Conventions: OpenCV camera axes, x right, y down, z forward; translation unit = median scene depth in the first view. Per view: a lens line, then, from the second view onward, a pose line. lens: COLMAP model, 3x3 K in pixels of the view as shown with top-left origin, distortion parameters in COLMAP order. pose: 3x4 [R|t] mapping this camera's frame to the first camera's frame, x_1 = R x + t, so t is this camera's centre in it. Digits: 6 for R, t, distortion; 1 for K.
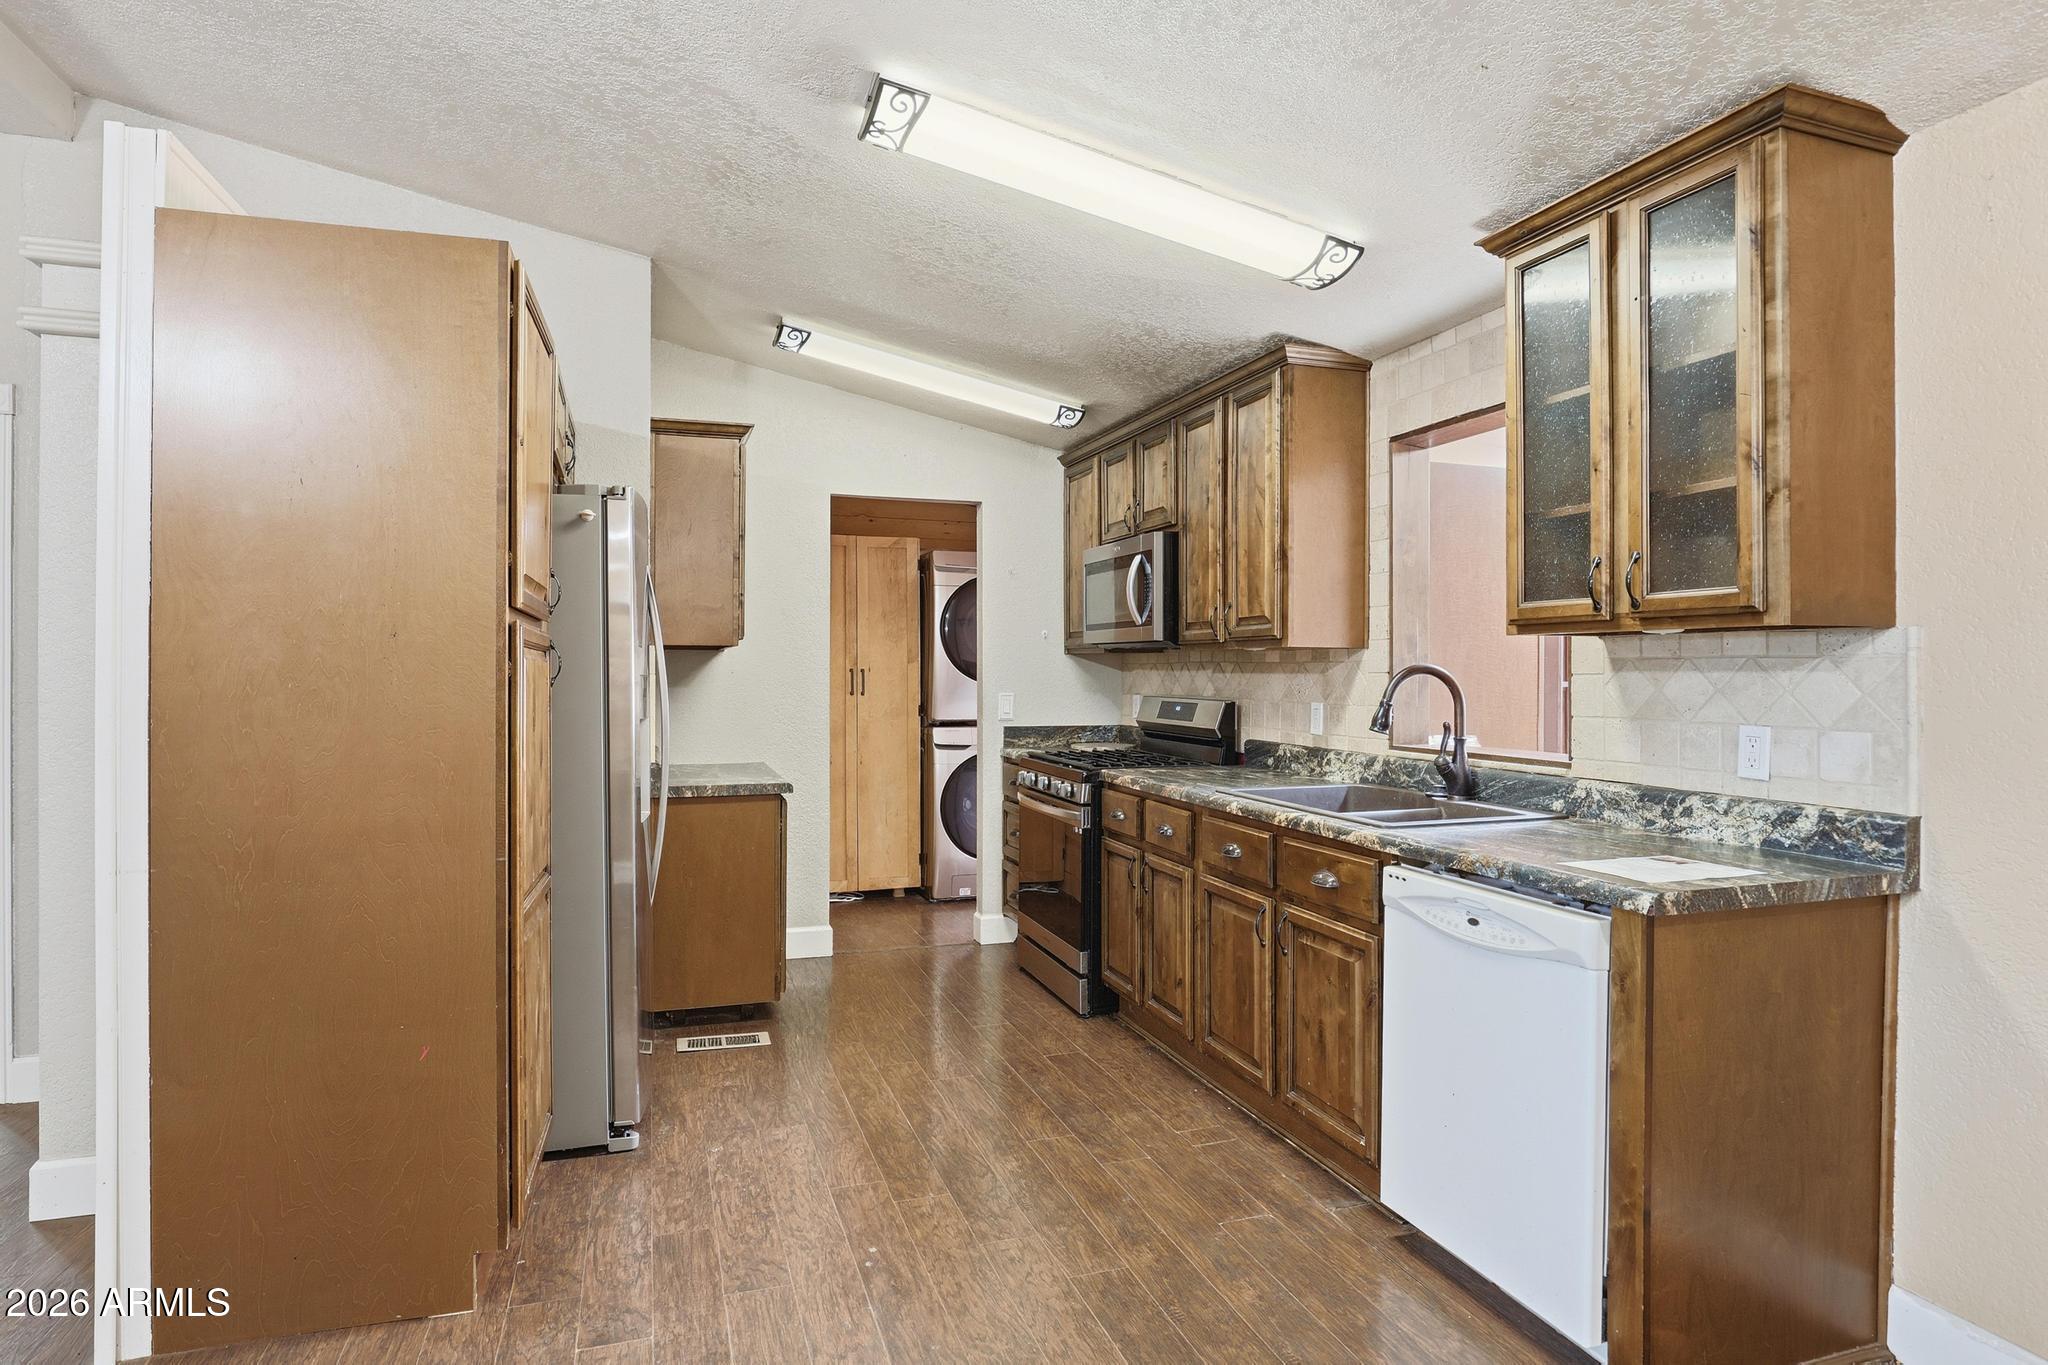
lens RADIAL K [[1099.8, 0, 1021.6], [0, 1099.8, 668.6], [0, 0, 1]] dist [-0.006907, -0.000209]
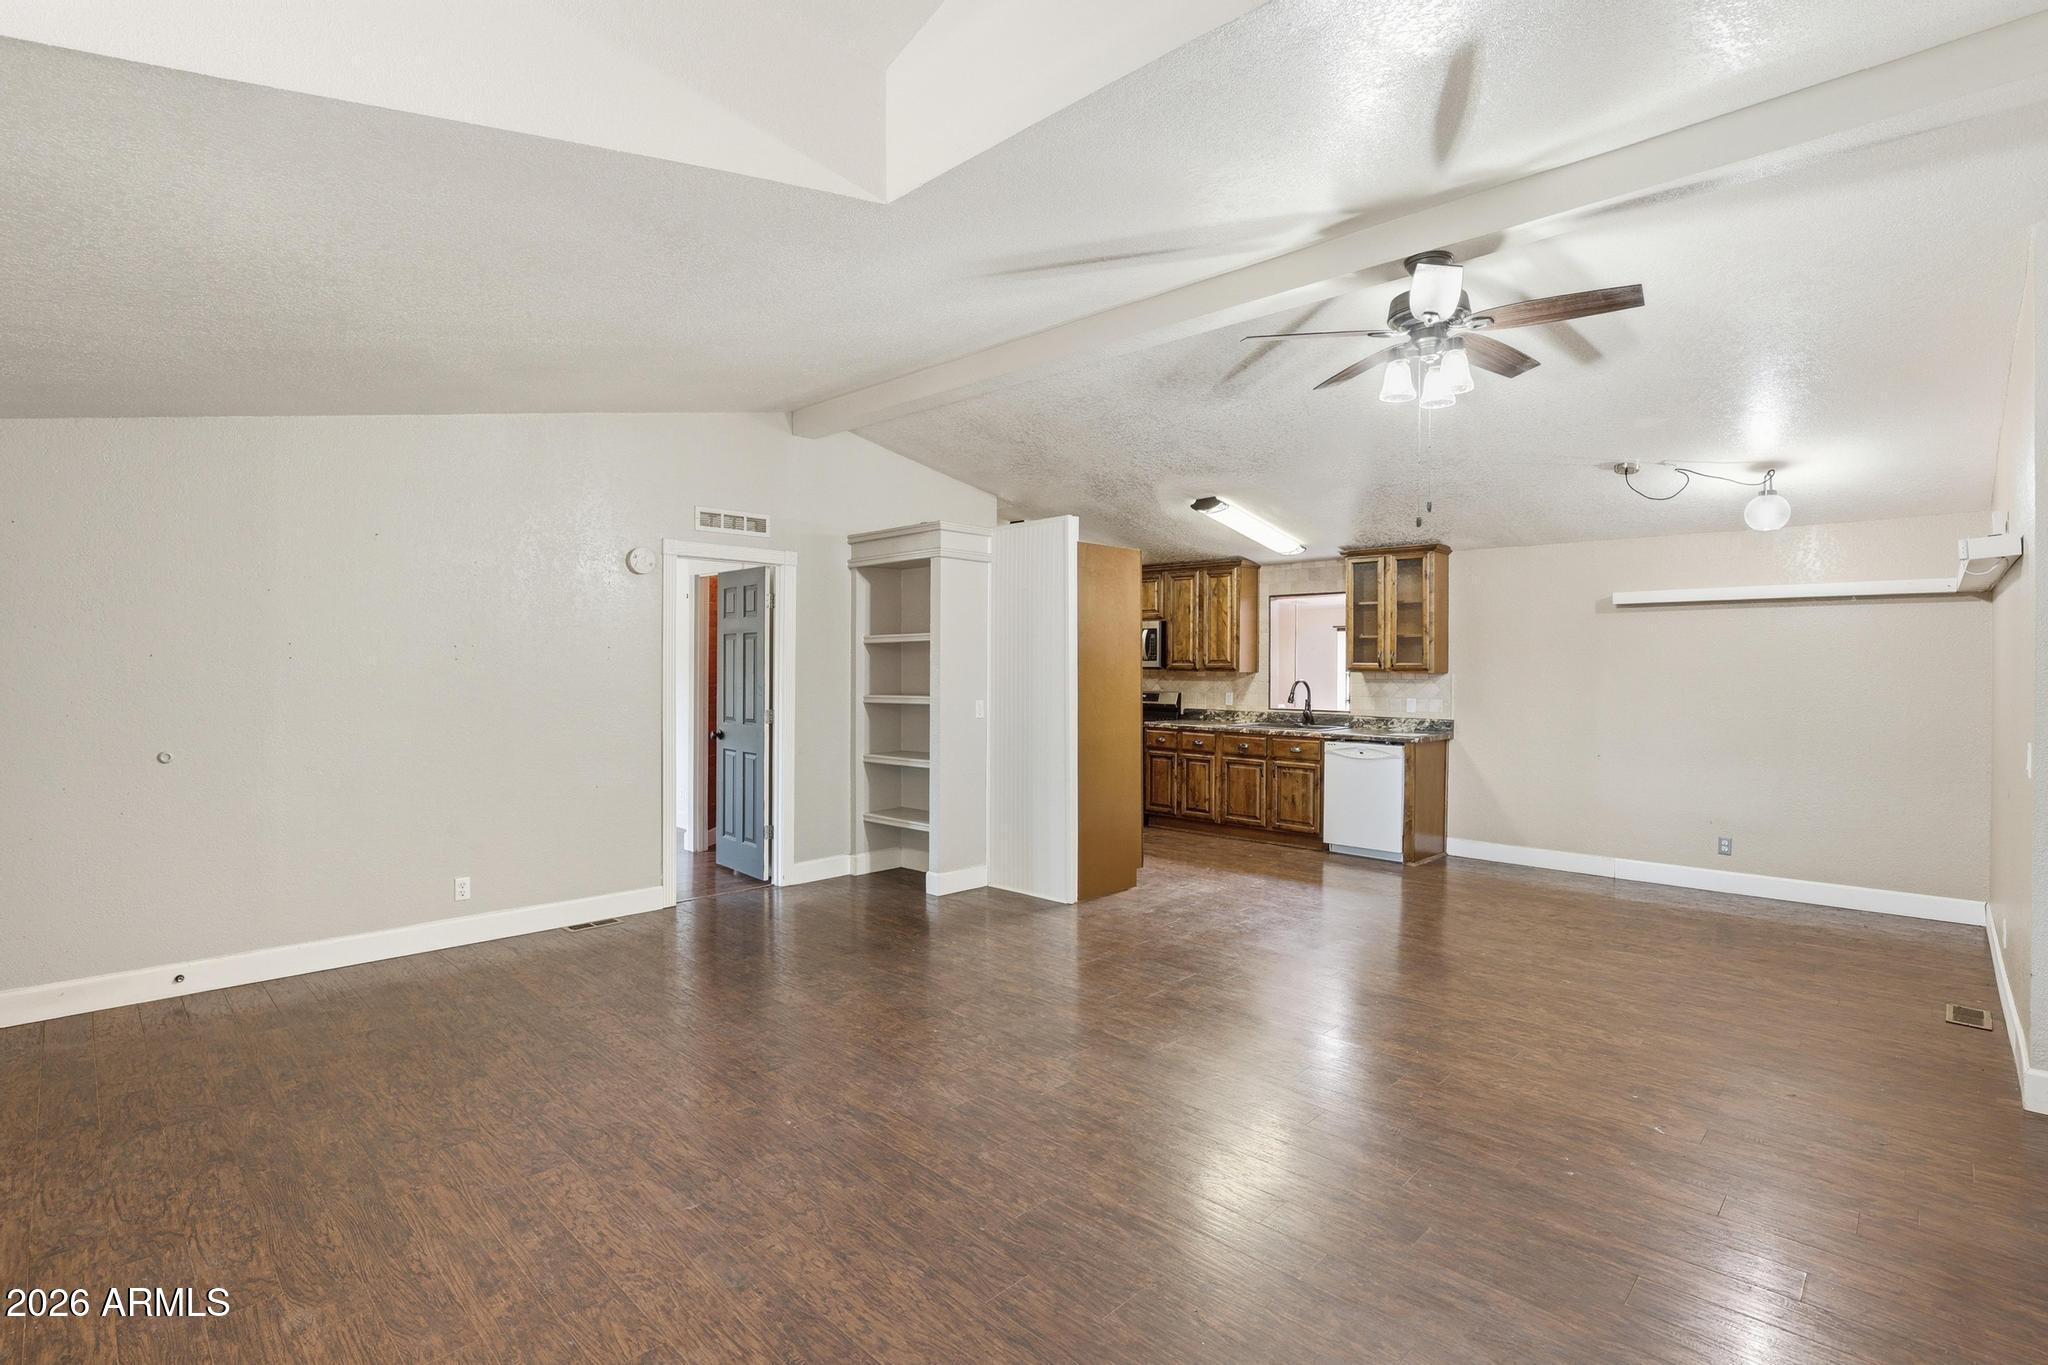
lens RADIAL K [[959.3, 0, 1028.9], [0, 959.3, 677.7], [0, 0, 1]] dist [0.002725, -0.000276]
pose [[0.879749, -0.001405, 0.475436, -1.617407], [-0.006460, 0.999868, 0.014908, -0.046206], [-0.475394, -0.016187, 0.879624, -0.991794]]
